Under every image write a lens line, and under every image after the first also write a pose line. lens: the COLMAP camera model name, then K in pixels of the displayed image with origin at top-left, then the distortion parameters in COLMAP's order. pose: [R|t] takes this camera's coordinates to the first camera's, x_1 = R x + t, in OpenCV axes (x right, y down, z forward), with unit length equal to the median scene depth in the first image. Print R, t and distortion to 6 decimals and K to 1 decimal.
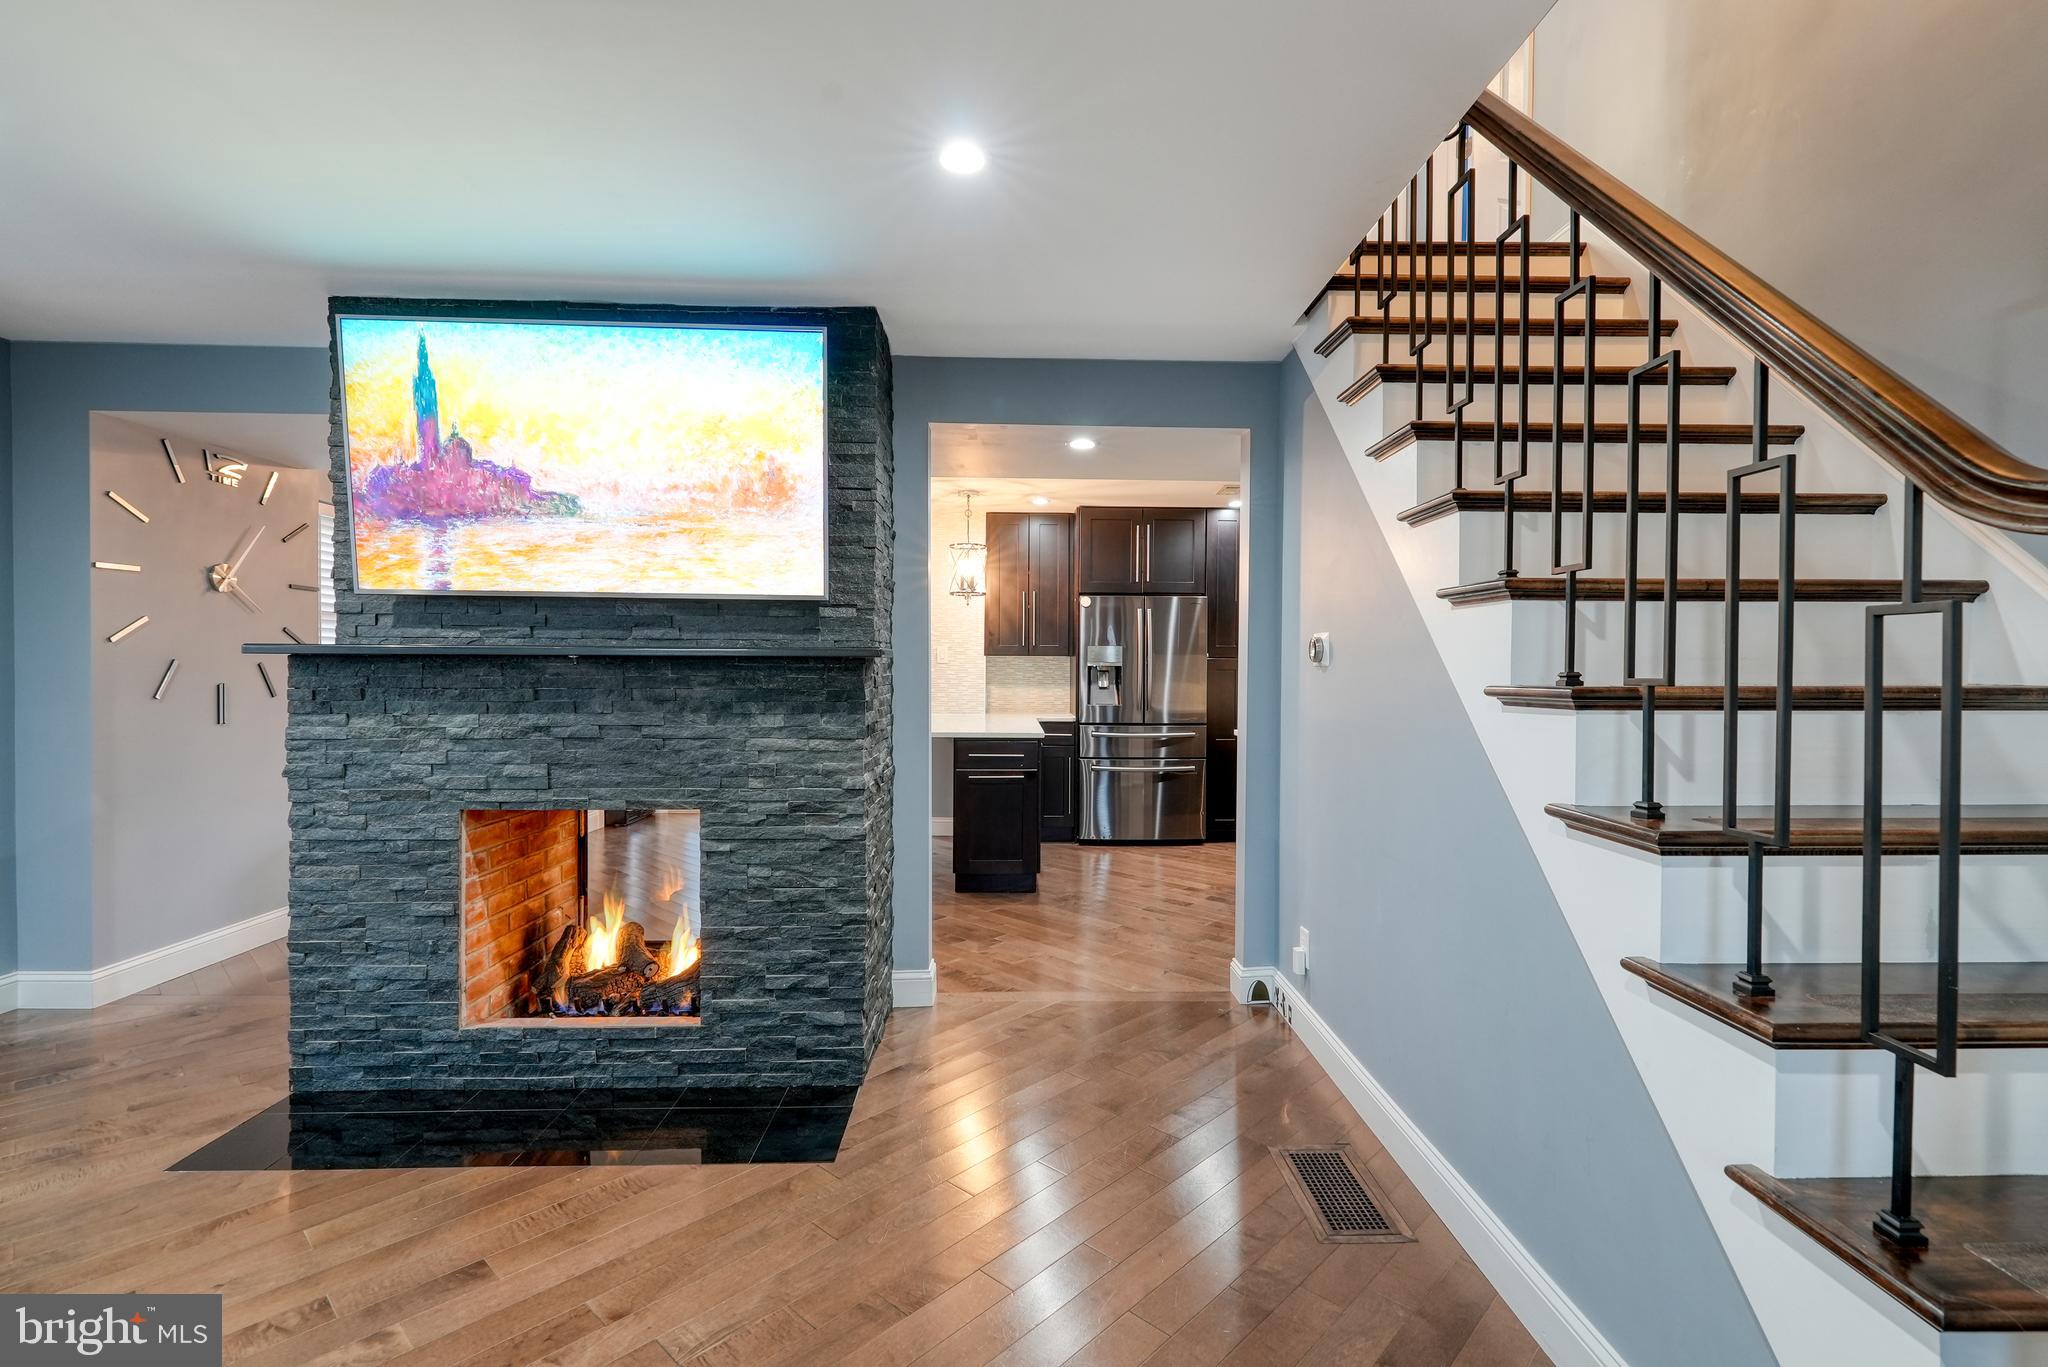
lens RADIAL K [[933.7, 0, 1031.9], [0, 933.7, 672.8], [0, 0, 1]] dist [-0.004285, 0.004105]
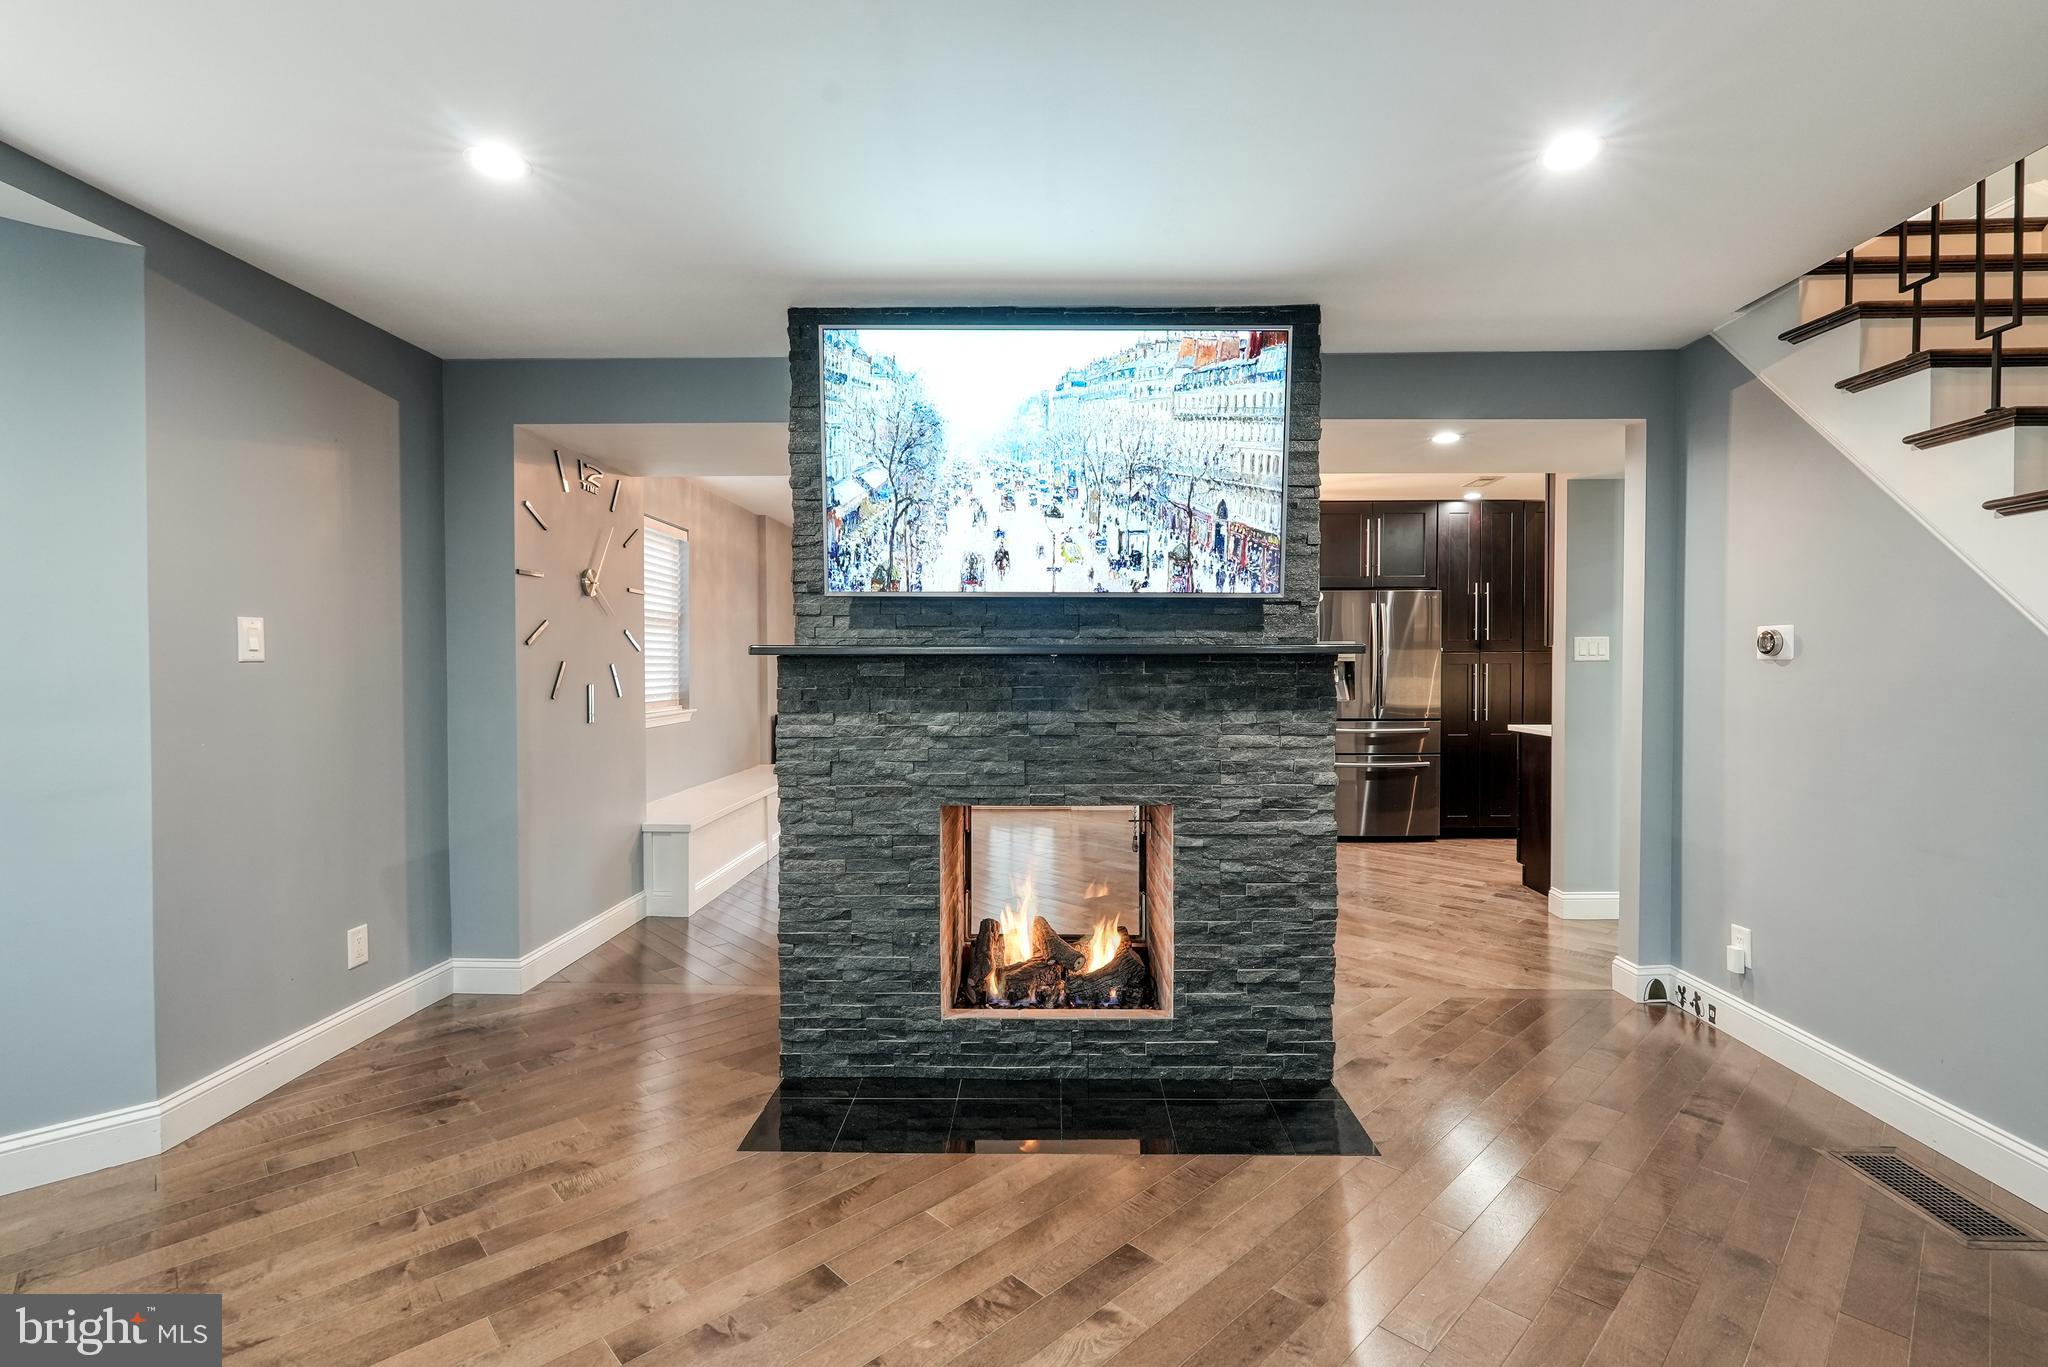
lens RADIAL K [[933.7, 0, 1031.9], [0, 933.7, 672.8], [0, 0, 1]] dist [-0.004285, 0.004105]
pose [[0.998771, -0.006891, -0.049073, -0.457995], [0.007071, 0.999969, 0.003507, -0.002102], [0.049047, -0.003850, 0.998789, -0.019250]]
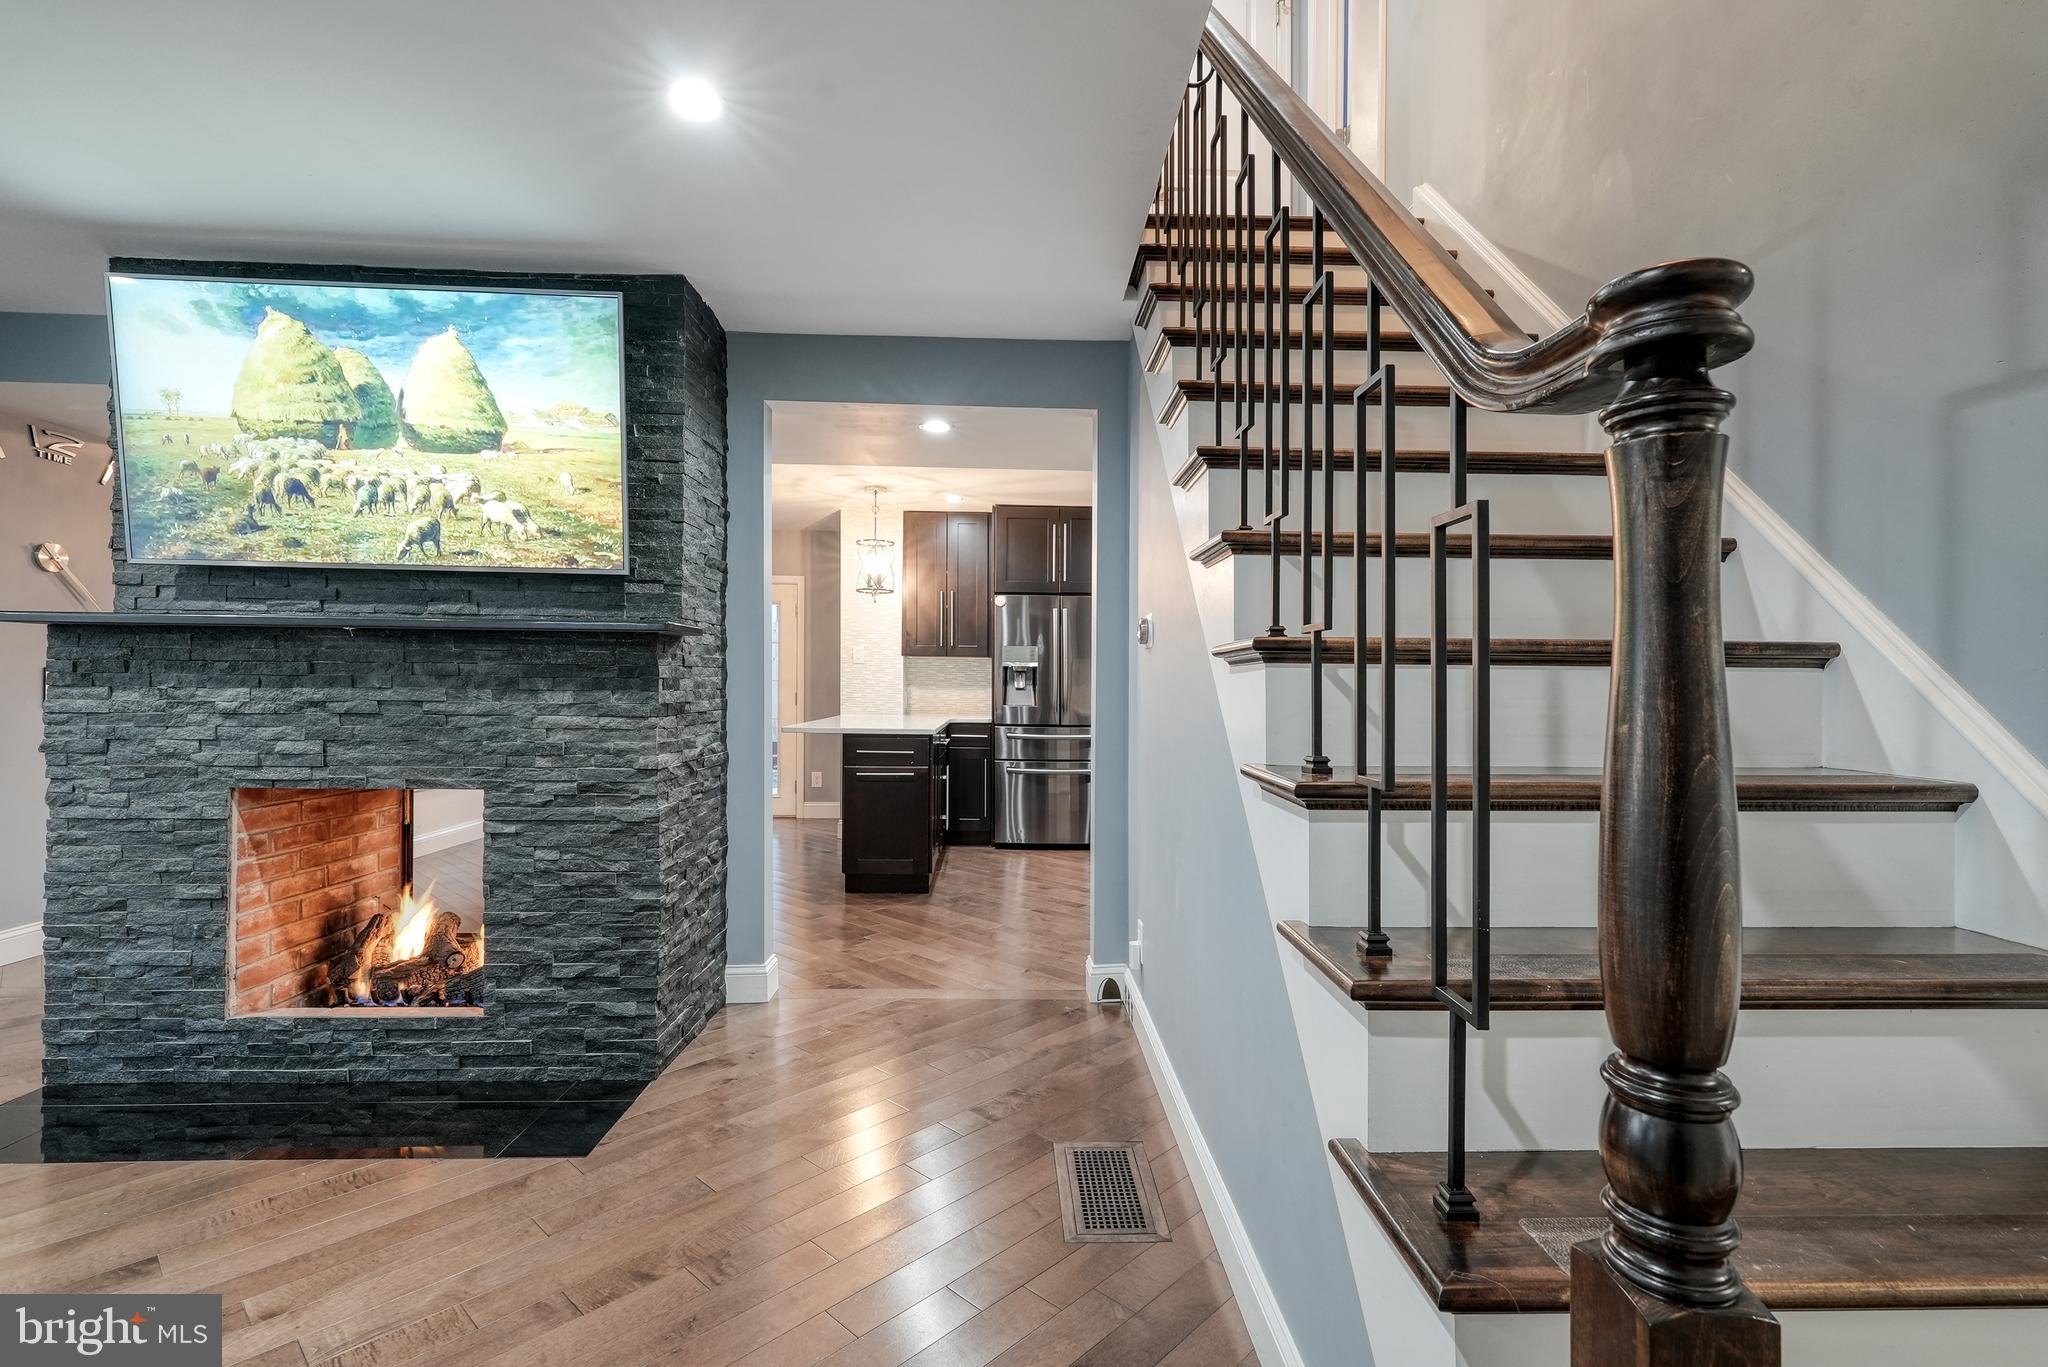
lens RADIAL K [[930.1, 0, 1044.4], [0, 930.1, 686.5], [0, 0, 1]] dist [0.000056, 0.002148]
pose [[0.999962, 0.007075, 0.005134, 0.213285], [-0.007041, 0.999953, -0.006651, 0.043169], [-0.005181, 0.006614, 0.999965, 0.041834]]
